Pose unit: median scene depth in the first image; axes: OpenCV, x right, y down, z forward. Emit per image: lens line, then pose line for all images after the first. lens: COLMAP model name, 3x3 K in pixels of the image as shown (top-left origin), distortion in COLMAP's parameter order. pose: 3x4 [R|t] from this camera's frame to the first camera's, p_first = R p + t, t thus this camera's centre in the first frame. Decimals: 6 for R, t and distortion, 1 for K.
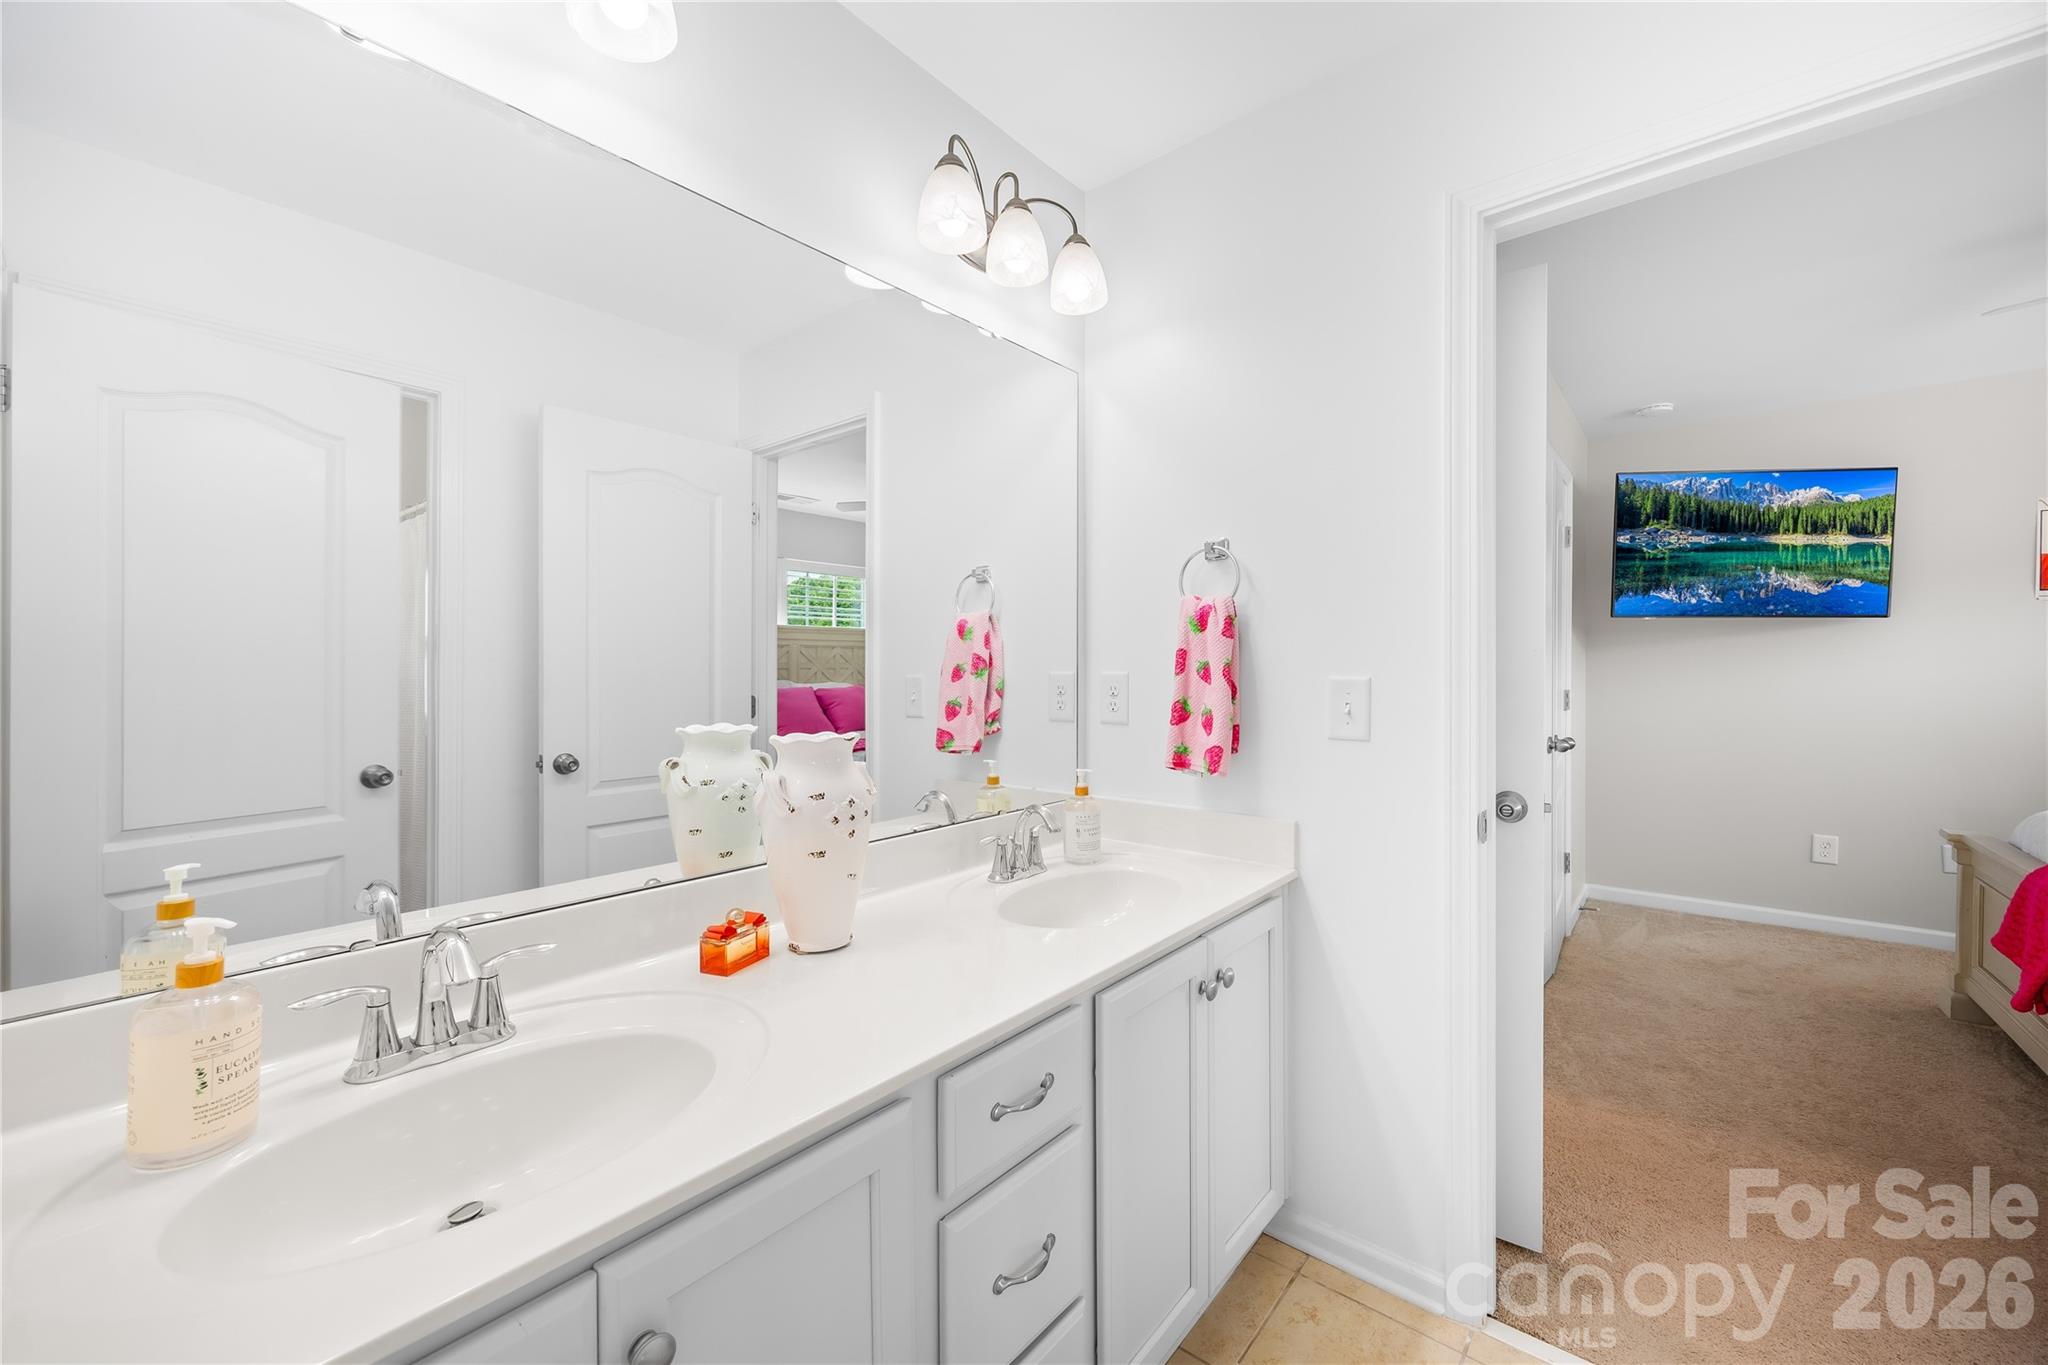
lens RADIAL K [[794.7, 0, 1027.4], [0, 794.7, 674.3], [0, 0, 1]] dist [-0.005496, 0.000727]
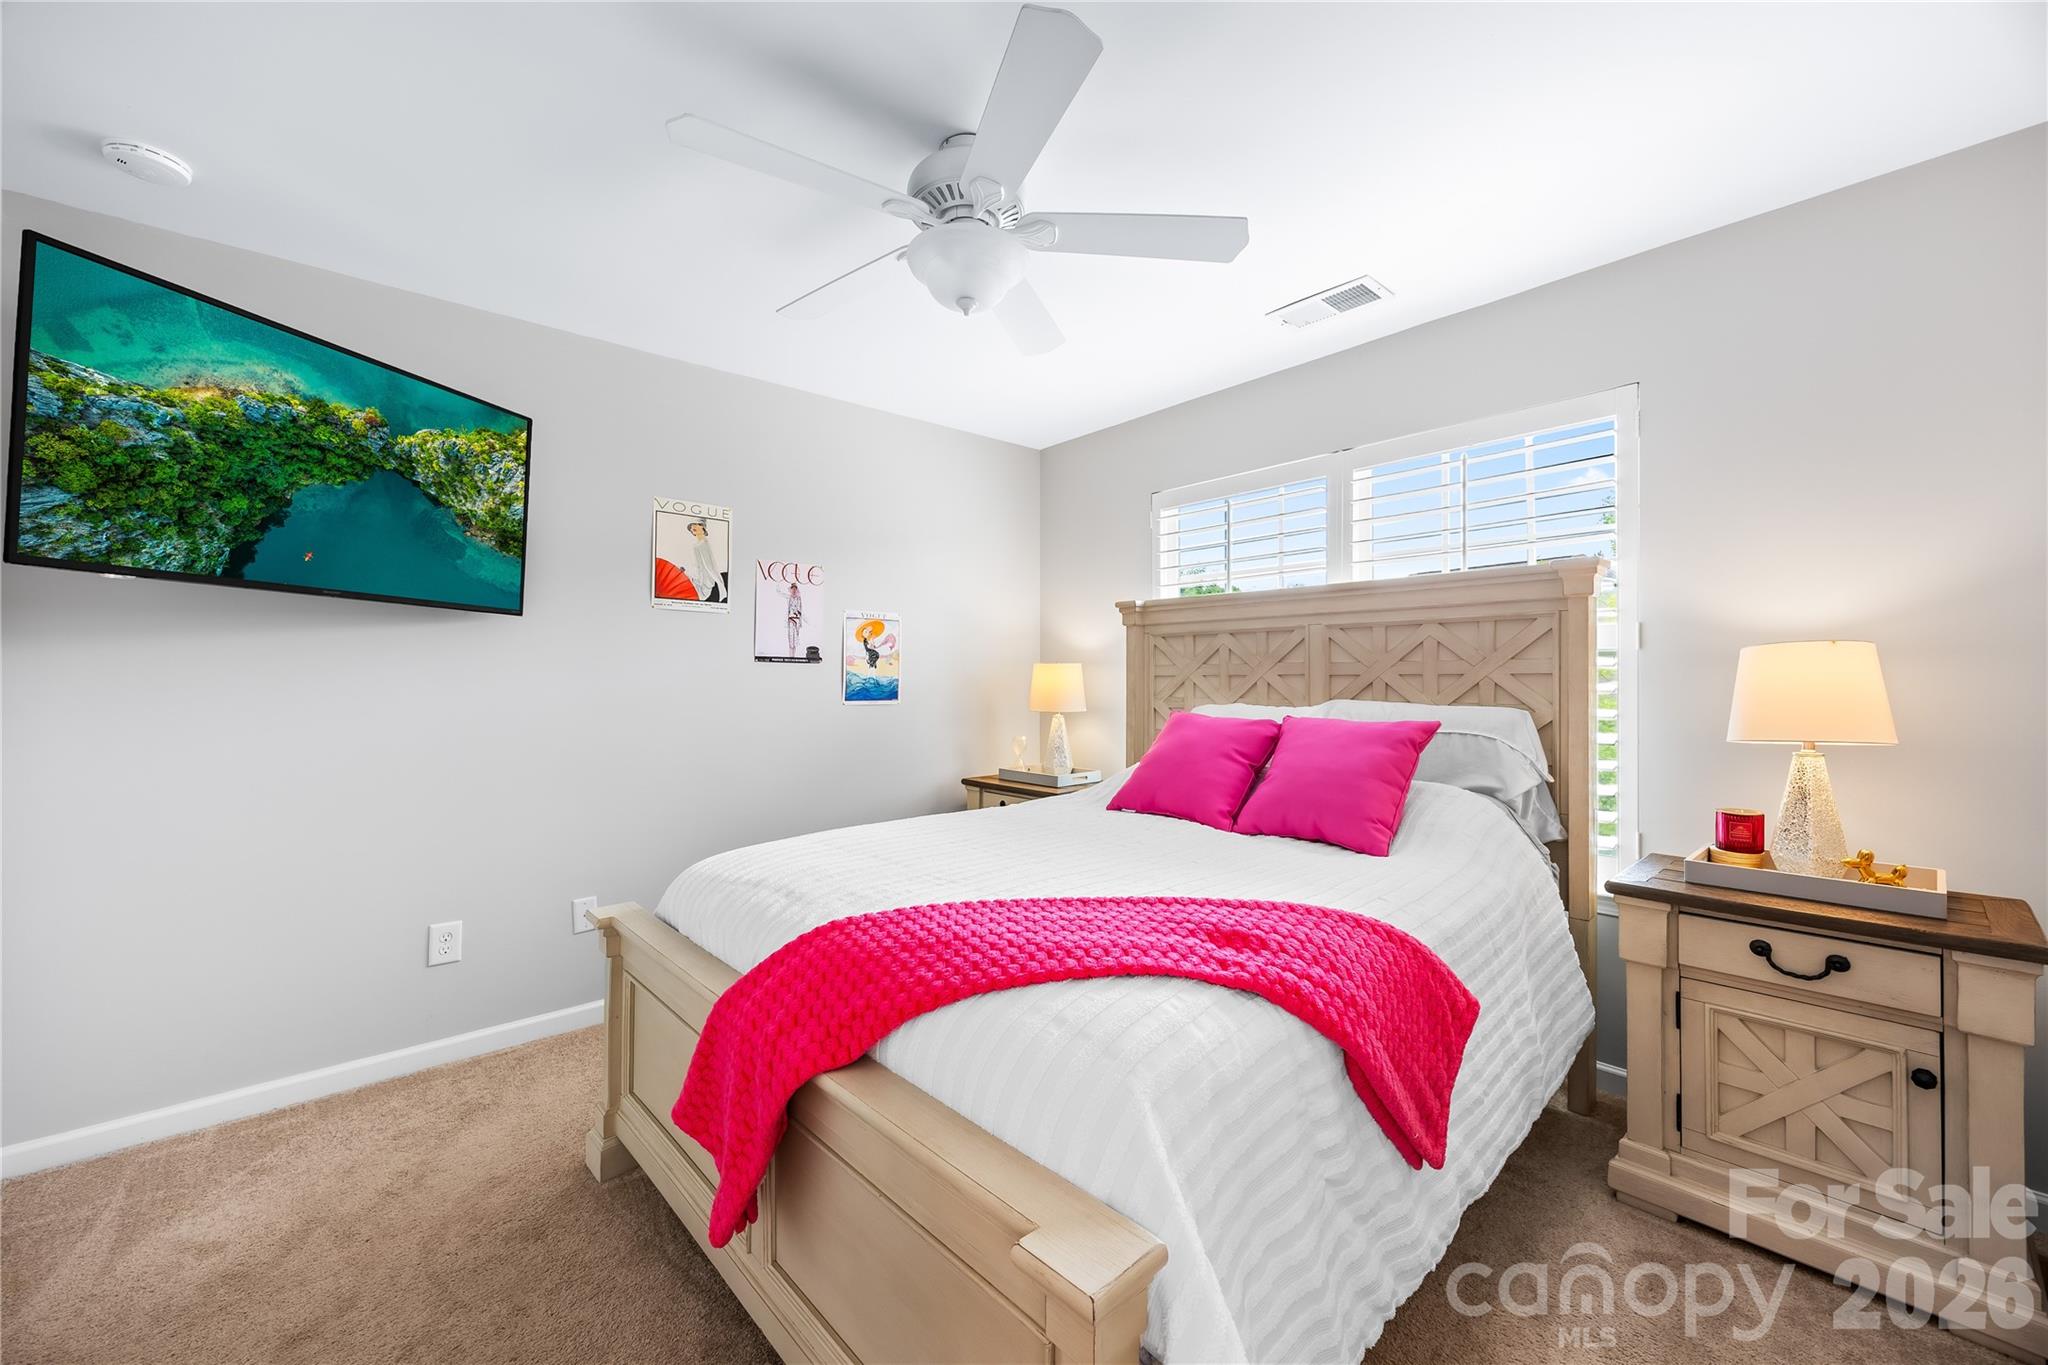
lens RADIAL K [[794.7, 0, 1027.8], [0, 794.7, 685.0], [0, 0, 1]] dist [-0.005496, 0.000727]
pose [[0.150978, 0.013174, 0.988449, 0.525407], [0.004639, 0.999891, -0.014035, 0.005694], [-0.988526, 0.006704, 0.150900, 0.515211]]
